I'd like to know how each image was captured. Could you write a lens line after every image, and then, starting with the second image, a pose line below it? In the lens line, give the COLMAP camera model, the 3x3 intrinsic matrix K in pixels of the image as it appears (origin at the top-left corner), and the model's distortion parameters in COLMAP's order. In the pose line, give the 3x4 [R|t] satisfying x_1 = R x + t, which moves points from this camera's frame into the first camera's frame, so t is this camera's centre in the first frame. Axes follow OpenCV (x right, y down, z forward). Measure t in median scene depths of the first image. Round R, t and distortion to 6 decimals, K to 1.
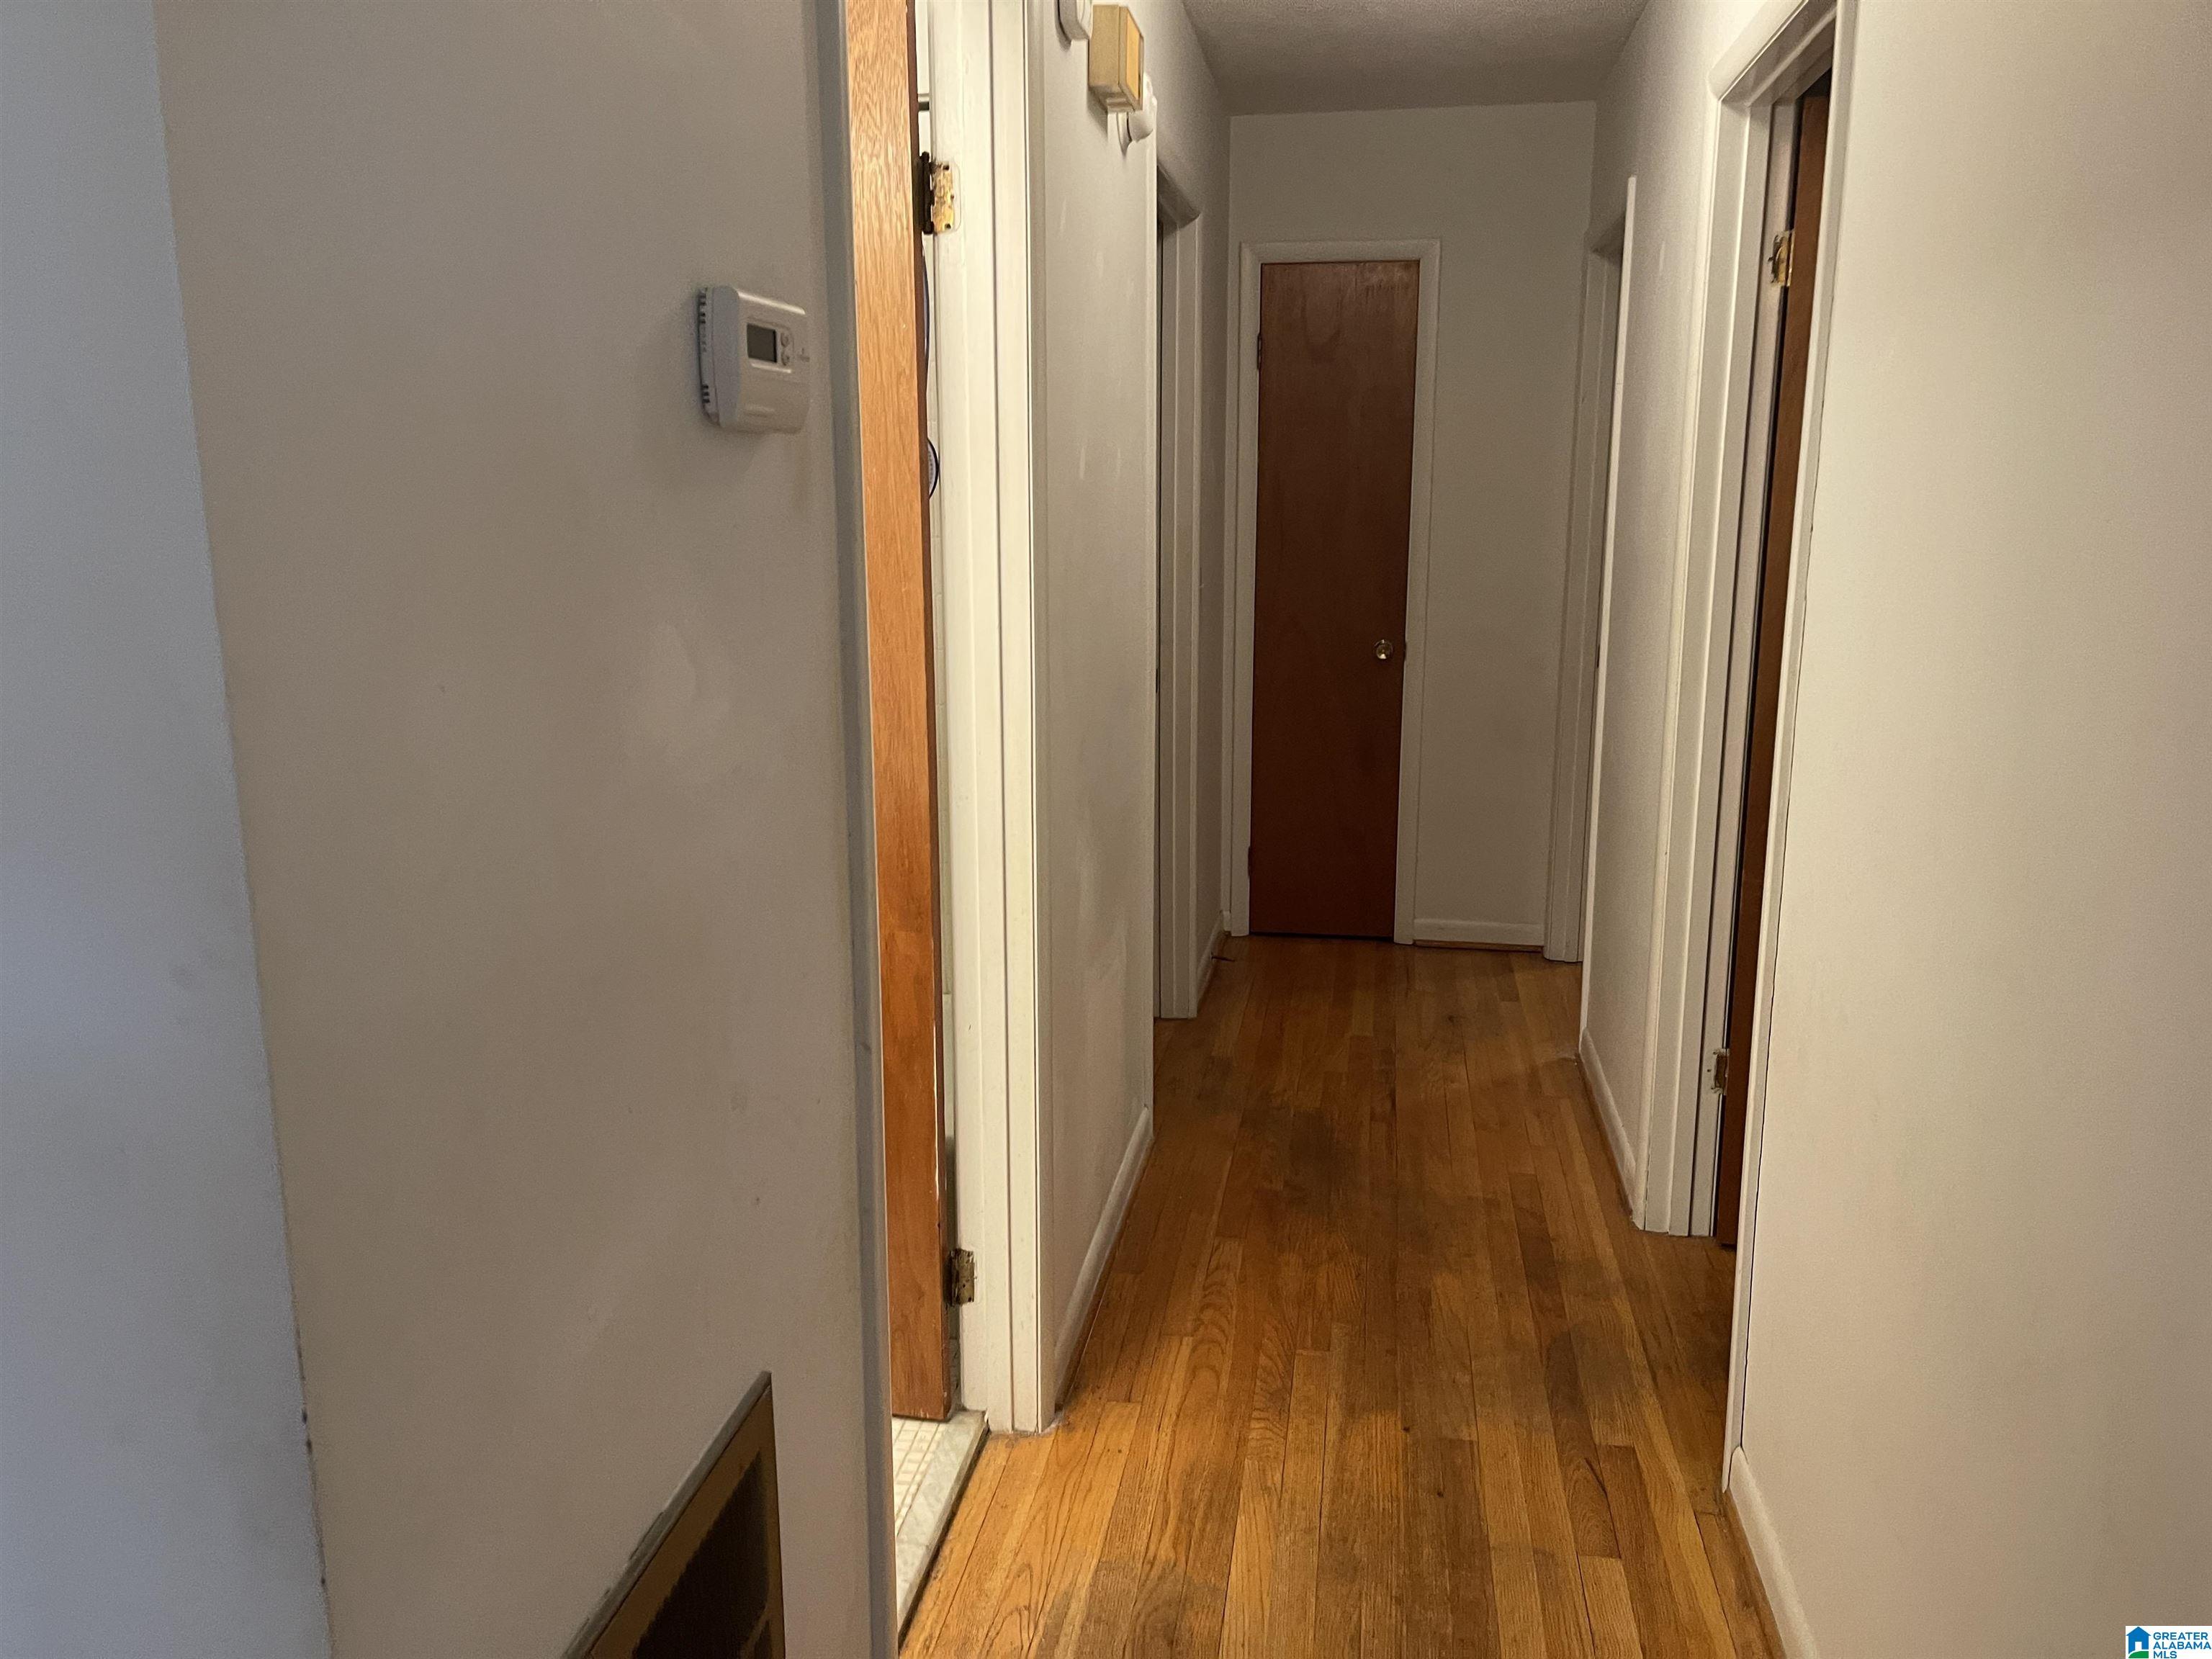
lens RADIAL K [[1630.7, 0, 1106.0], [0, 1630.7, 829.5], [0, 0, 1]] dist [0.043385, 0.000251]
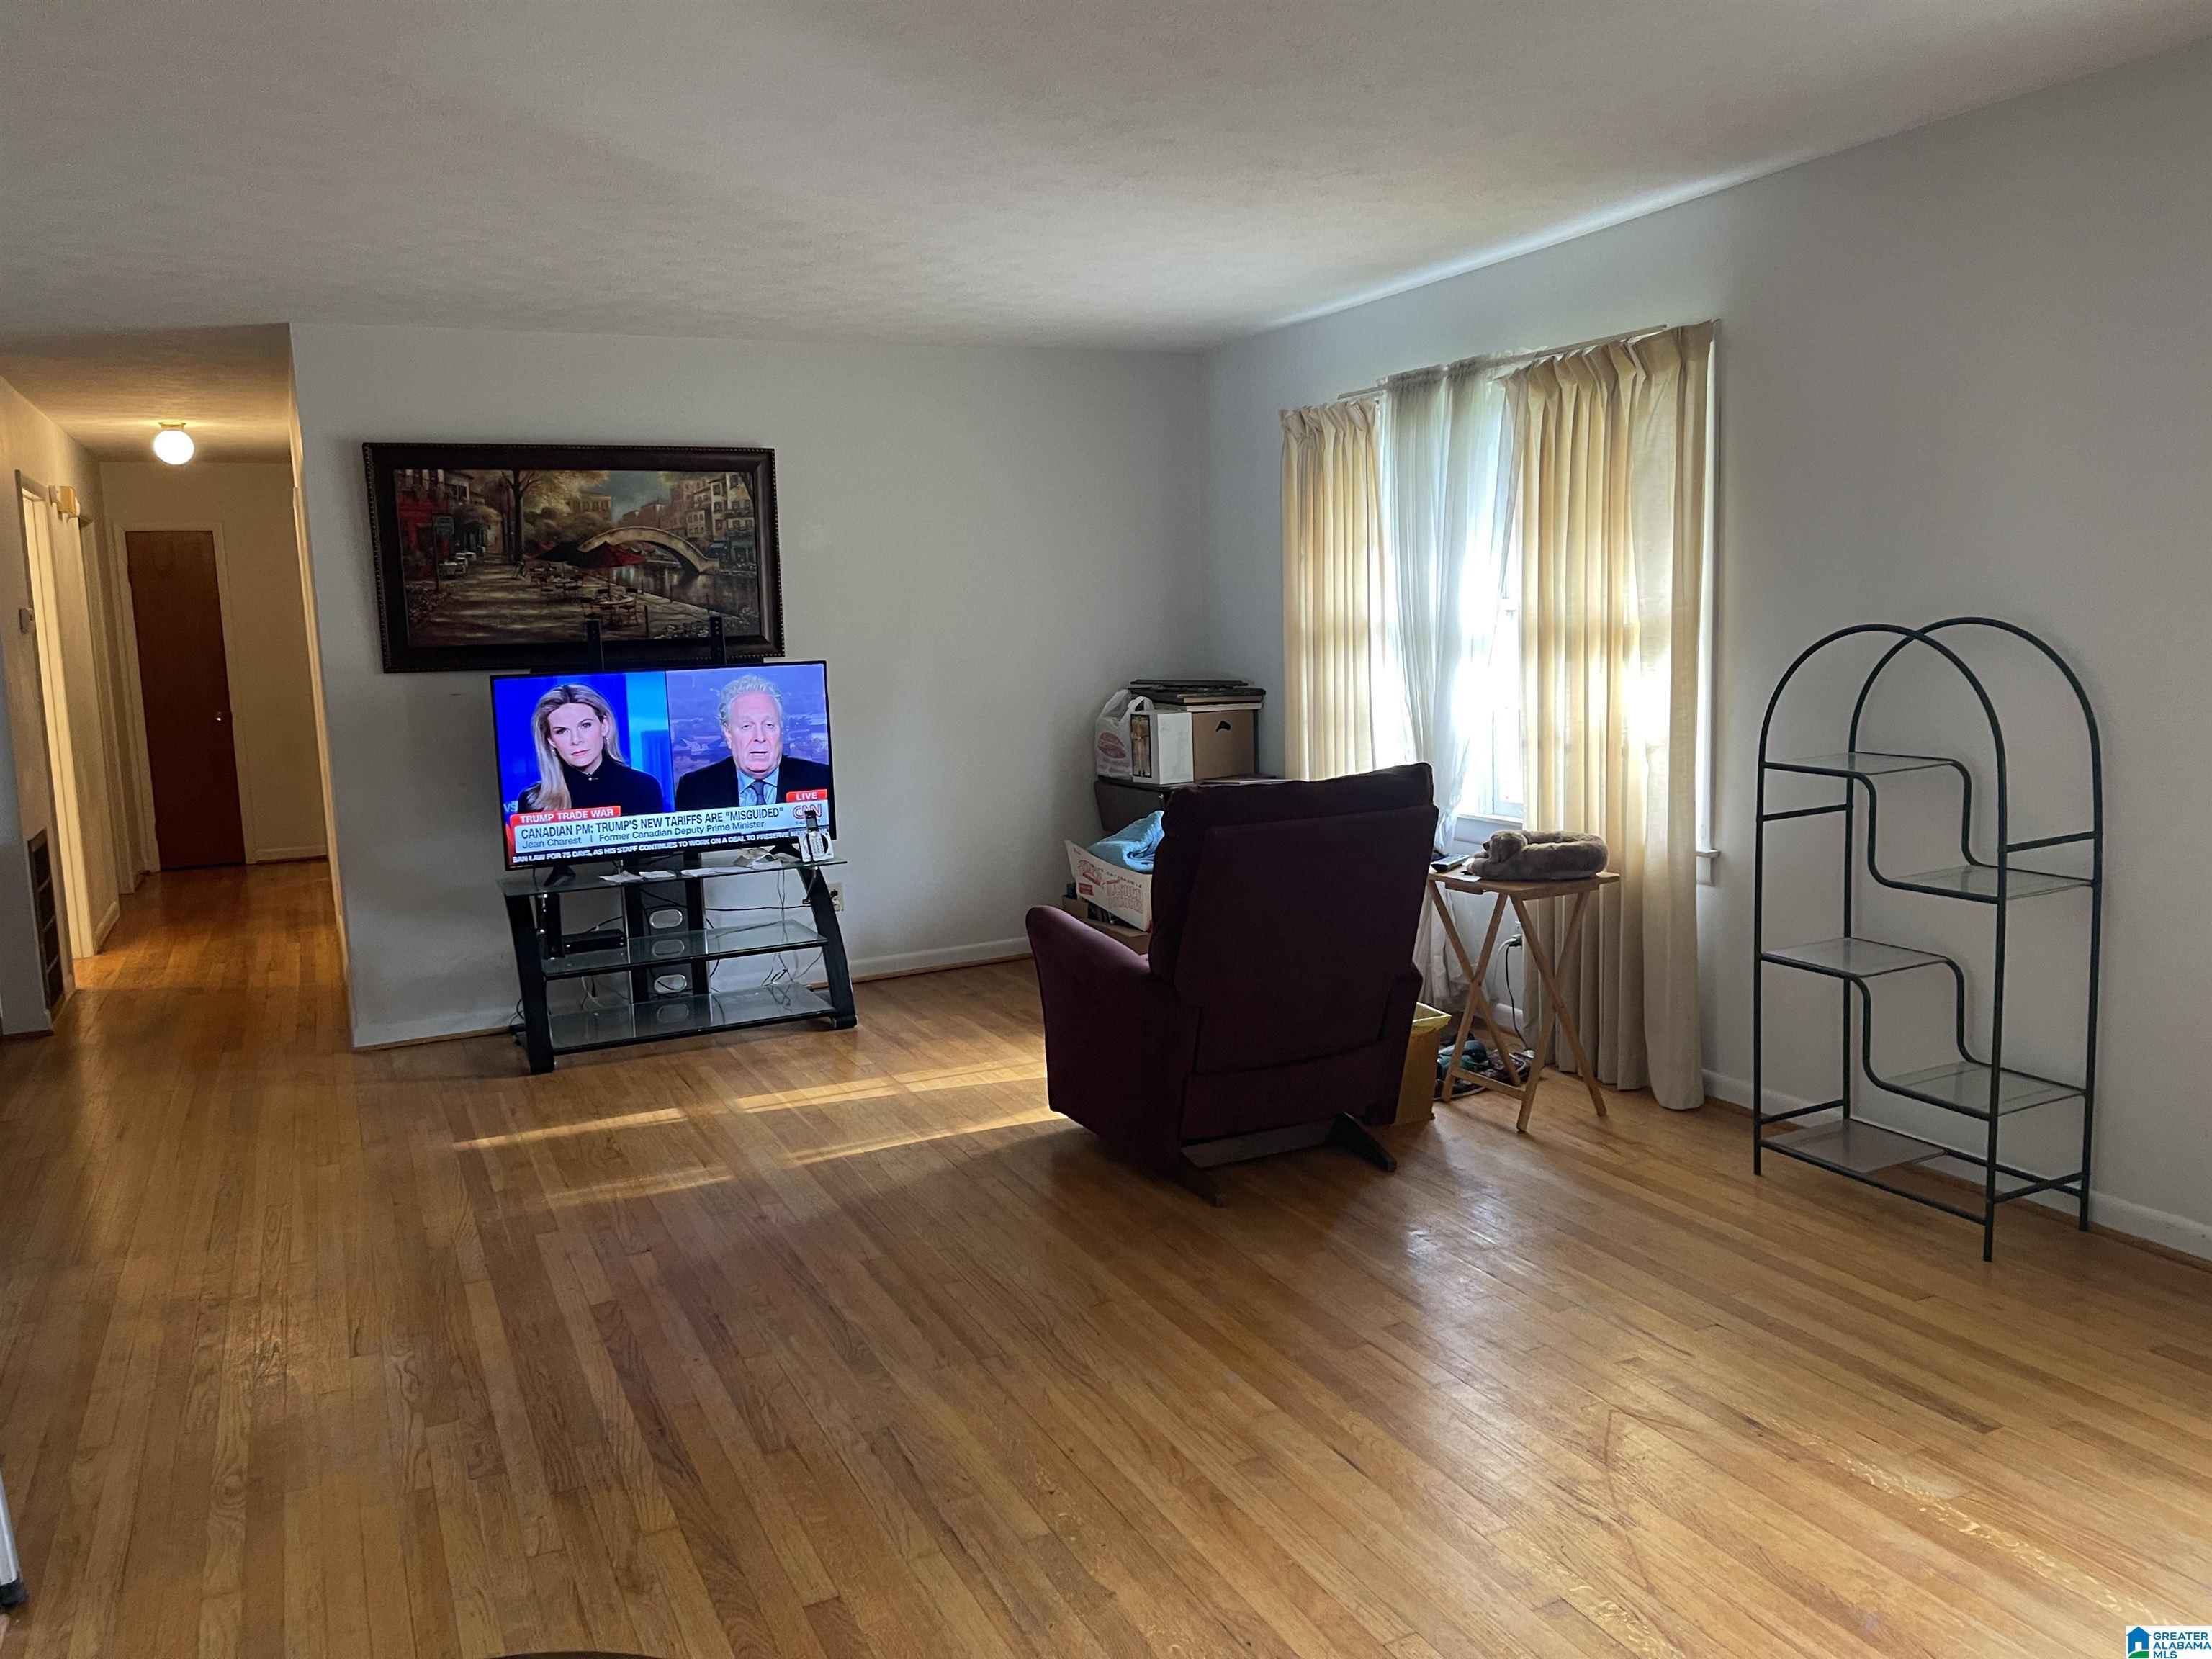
lens RADIAL K [[1733.8, 0, 1102.4], [0, 1733.8, 786.9], [0, 0, 1]] dist [0.048837, -0.000027]
pose [[0.827090, -0.092142, 0.554466, -0.271870], [0.153057, 0.986114, -0.064439, 0.555522], [-0.540829, 0.138162, 0.829708, -2.708321]]
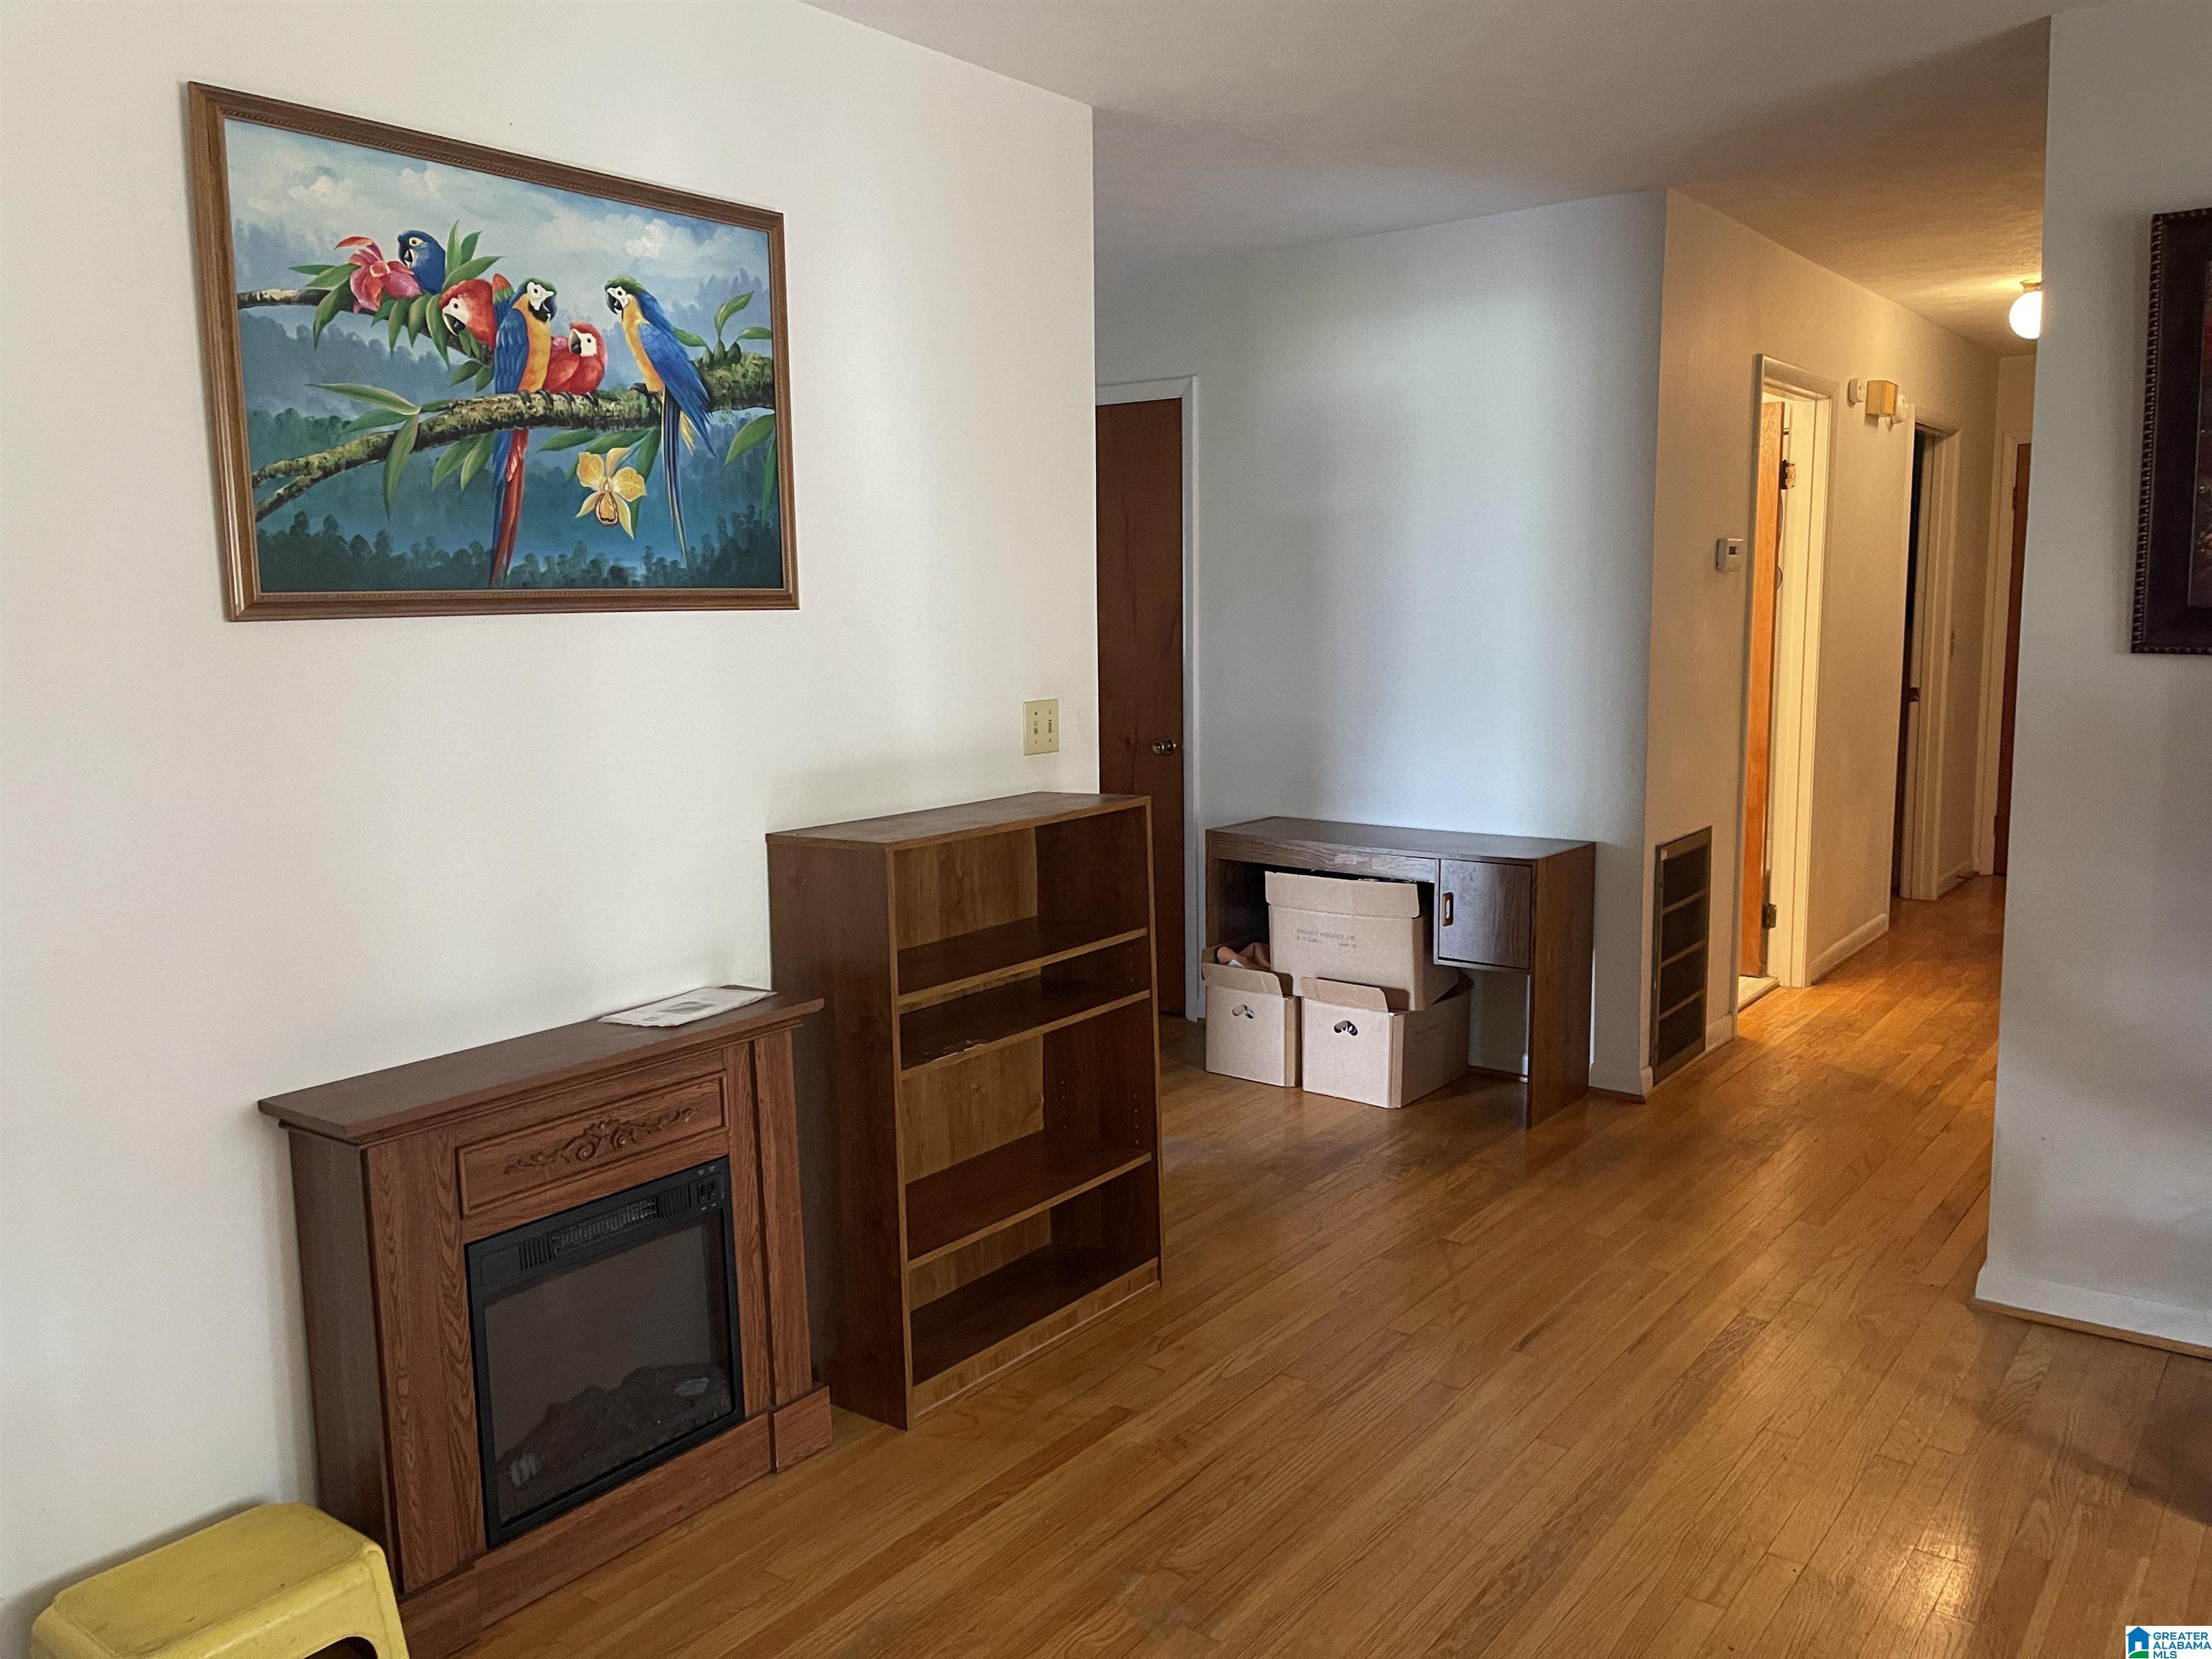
lens RADIAL K [[1733.8, 0, 1102.4], [0, 1733.8, 786.9], [0, 0, 1]] dist [0.048837, -0.000027]
pose [[0.886382, 0.050053, -0.460241, 0.205061], [-0.091894, 0.993379, -0.068946, 0.347992], [0.453743, 0.103406, 0.885113, -1.661570]]
